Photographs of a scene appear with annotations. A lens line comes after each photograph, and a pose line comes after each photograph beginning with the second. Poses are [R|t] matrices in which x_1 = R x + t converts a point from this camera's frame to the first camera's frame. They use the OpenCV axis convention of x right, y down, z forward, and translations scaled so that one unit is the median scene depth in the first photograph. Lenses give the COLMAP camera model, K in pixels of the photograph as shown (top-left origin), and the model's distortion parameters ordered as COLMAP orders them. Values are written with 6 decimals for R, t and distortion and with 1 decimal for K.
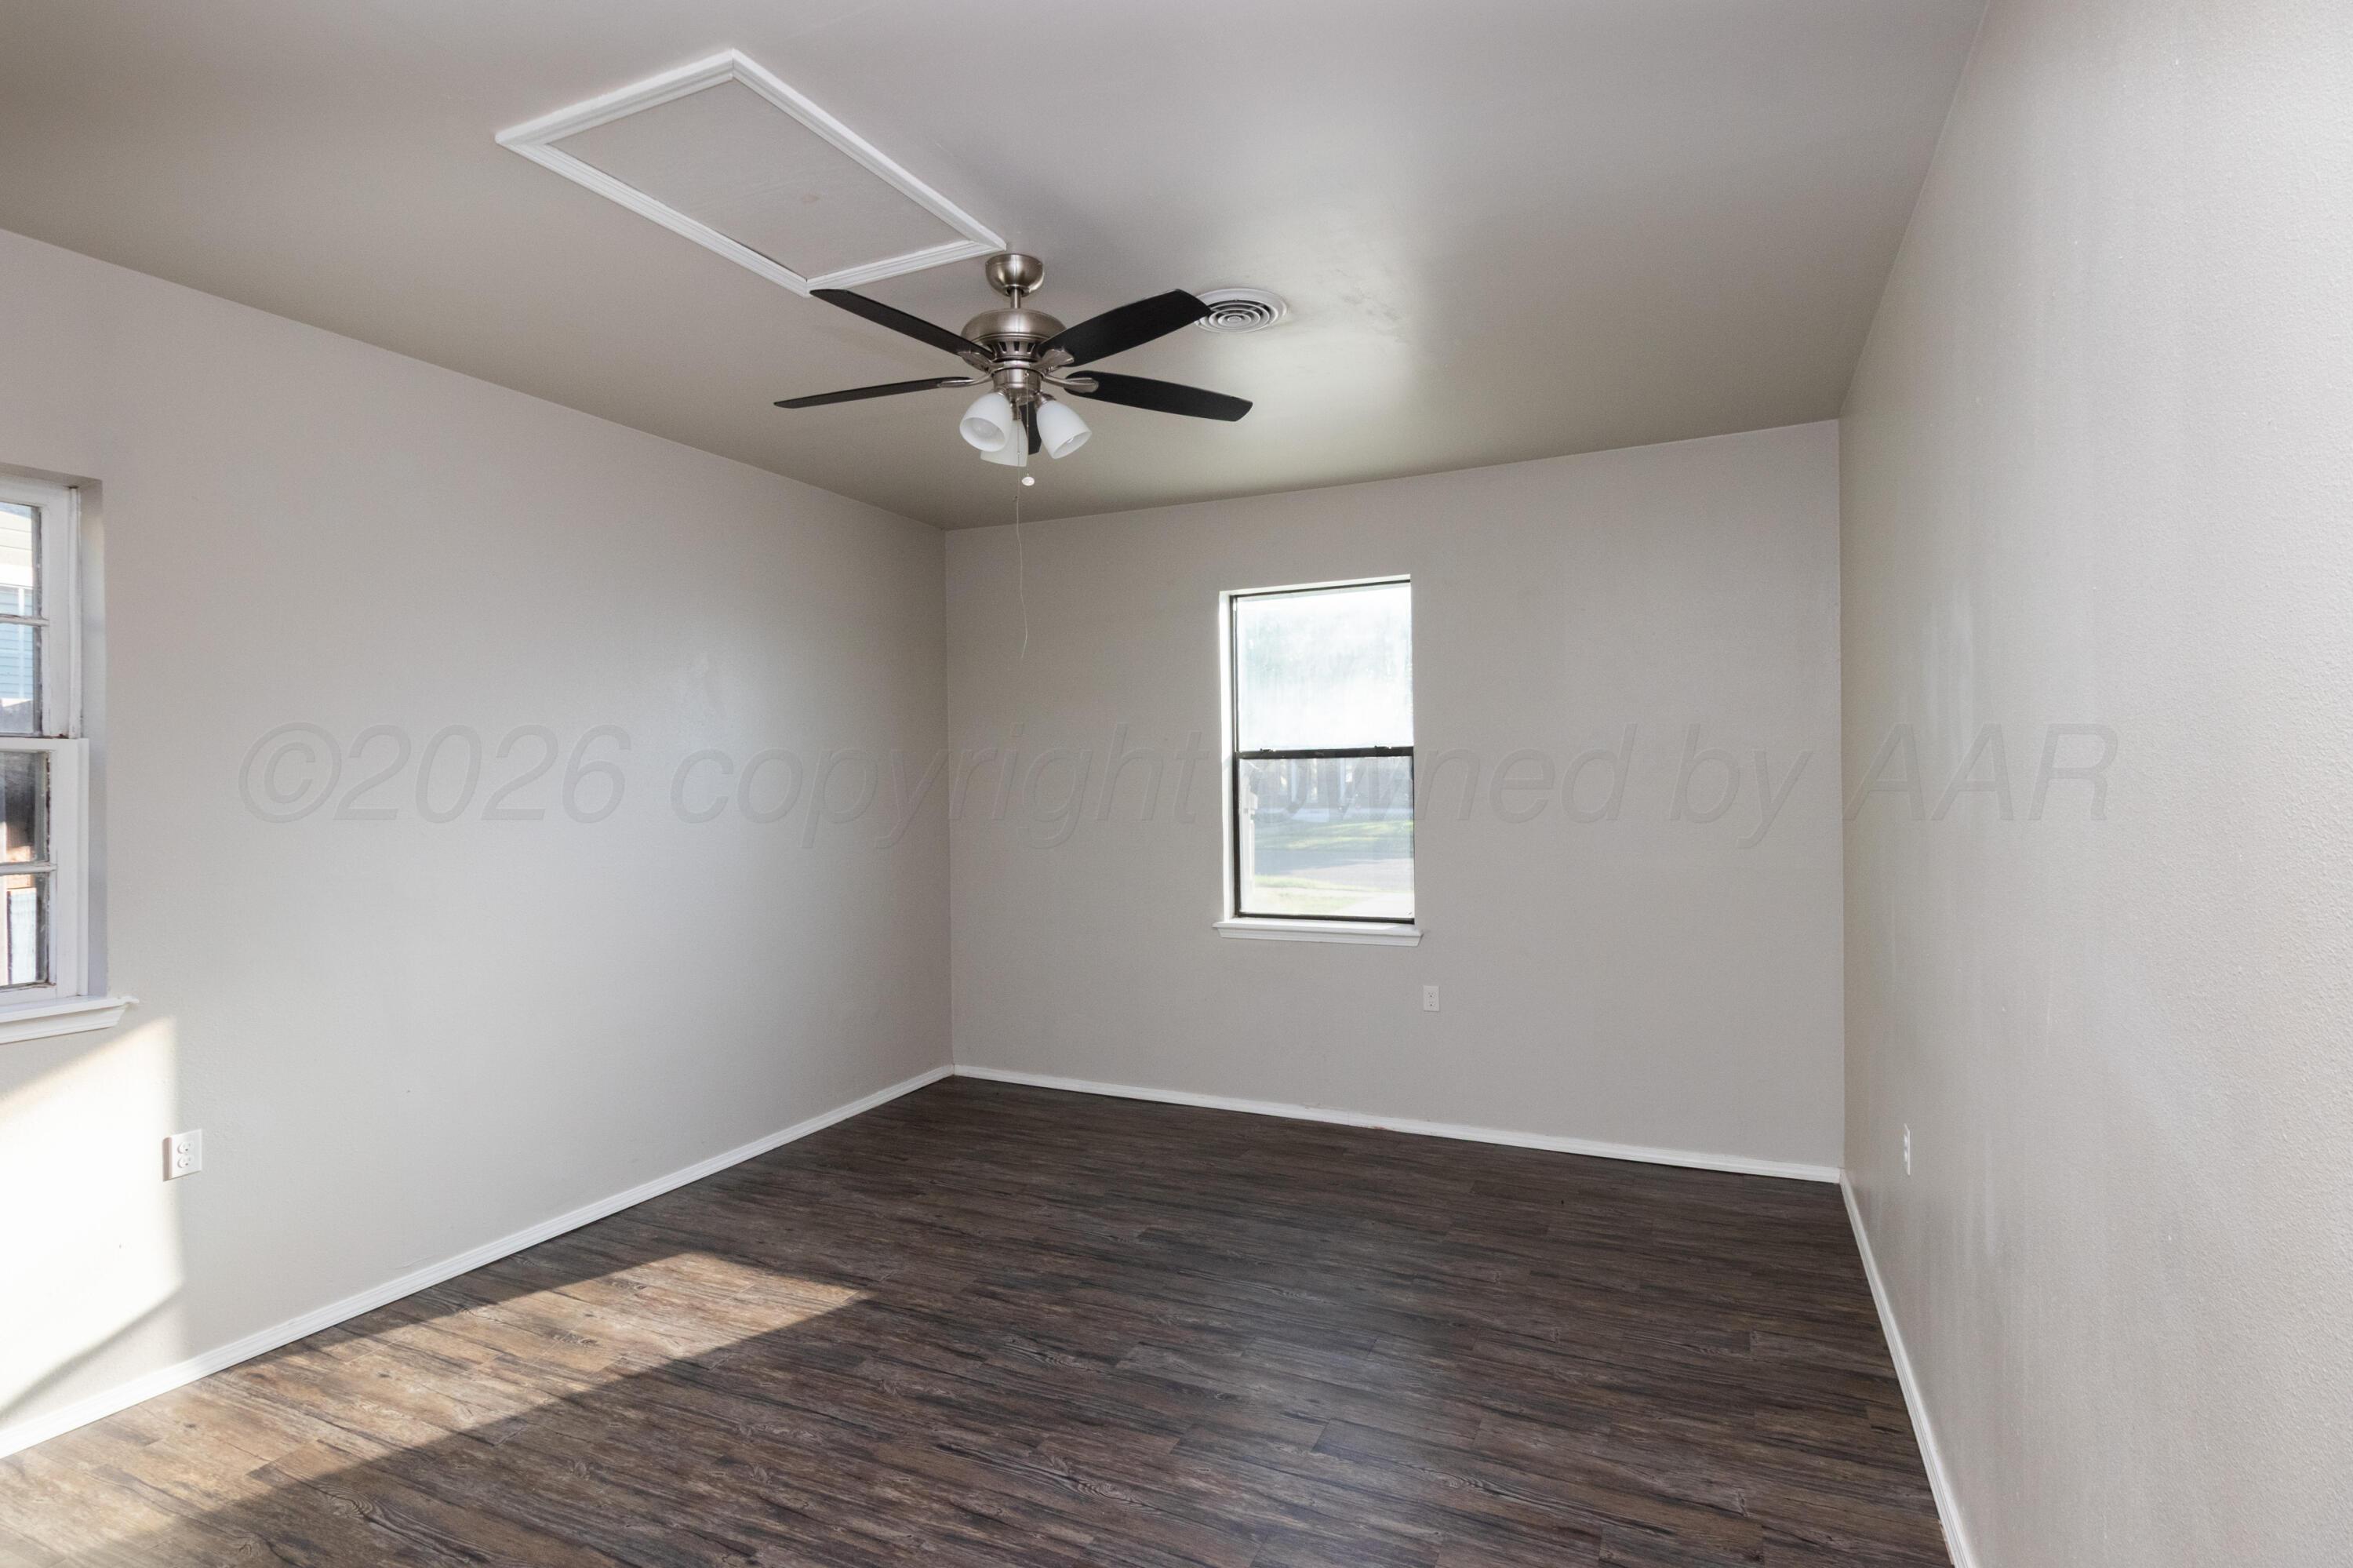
lens RADIAL K [[1117.6, 0, 1155.7], [0, 1117.6, 778.4], [0, 0, 1]] dist [0.000542, 0.000355]
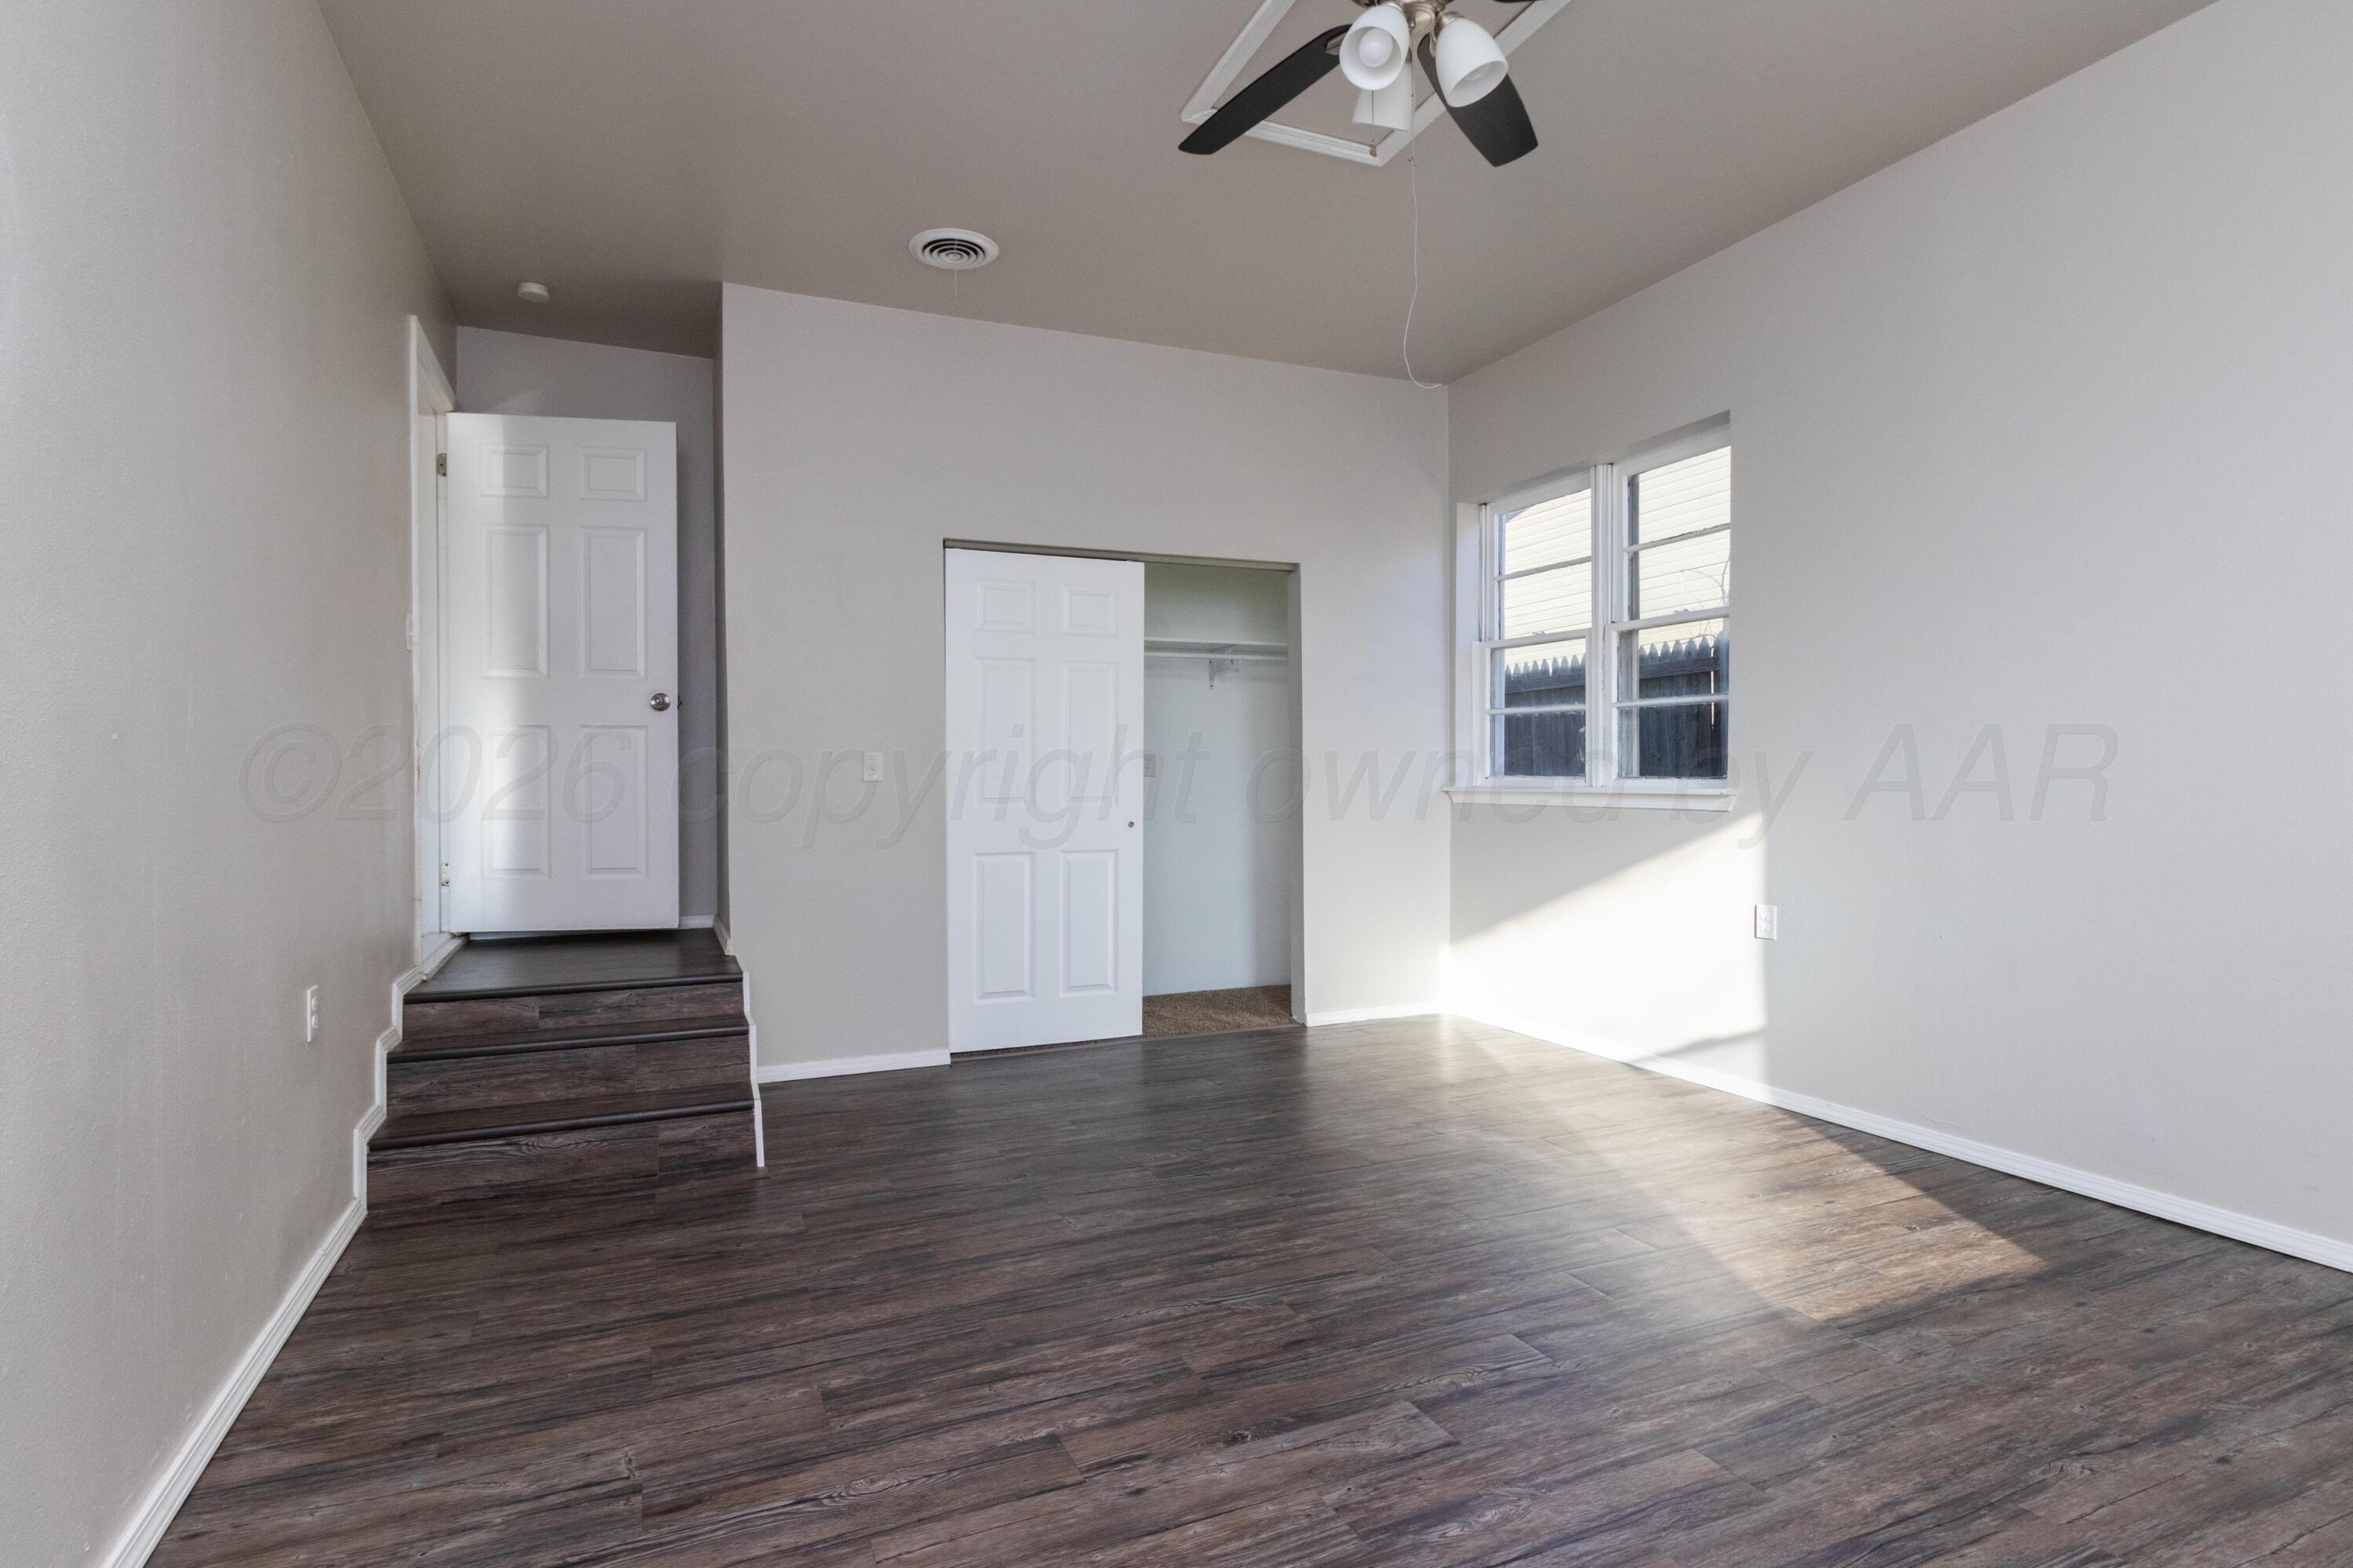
lens RADIAL K [[1117.6, 0, 1155.7], [0, 1117.6, 778.4], [0, 0, 1]] dist [0.000542, 0.000355]
pose [[-0.630040, 0.023210, -0.776216, 0.553483], [0.018468, 0.999718, 0.014903, 0.143548], [0.776343, -0.004946, -0.630291, 1.283498]]
